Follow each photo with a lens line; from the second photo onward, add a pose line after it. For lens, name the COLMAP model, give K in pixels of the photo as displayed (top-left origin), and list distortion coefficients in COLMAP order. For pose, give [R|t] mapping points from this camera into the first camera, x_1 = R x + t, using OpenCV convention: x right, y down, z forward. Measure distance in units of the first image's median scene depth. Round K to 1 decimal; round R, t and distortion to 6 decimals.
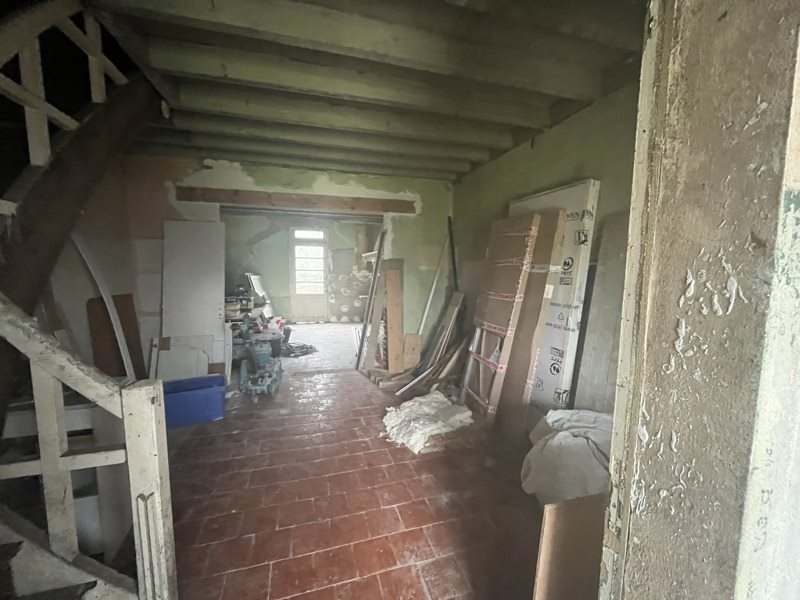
lens RADIAL K [[315.9, 0, 400.0], [0, 315.9, 300.0], [0, 0, 1]] dist [-0.021771, 0.000002]
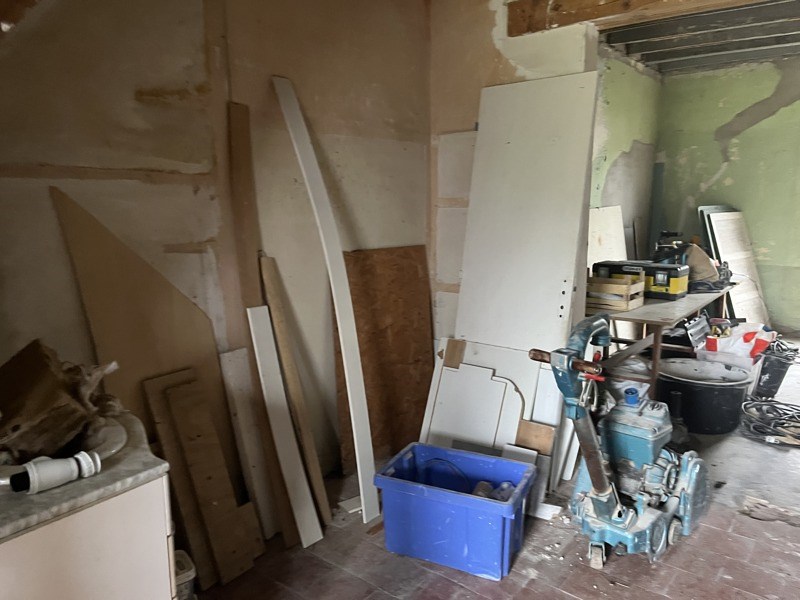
lens RADIAL K [[601.8, 0, 400.0], [0, 601.8, 300.0], [0, 0, 1]] dist [0.075080, -0.082641]
pose [[0.562039, 0.124270, -0.817722, -0.040195], [-0.072549, 0.992245, 0.100928, -0.020931], [0.823923, 0.002600, 0.566696, 0.305518]]
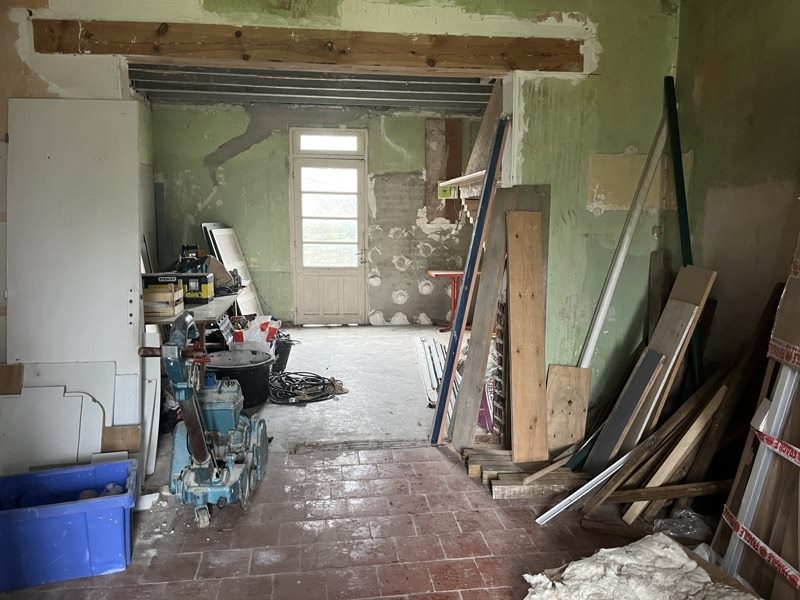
lens RADIAL K [[601.8, 0, 400.0], [0, 601.8, 300.0], [0, 0, 1]] dist [0.075080, -0.082641]
pose [[0.986949, 0.016239, -0.160212, -0.053335], [-0.010328, 0.999237, 0.037659, -0.007770], [0.160701, -0.035512, 0.986364, 0.177525]]
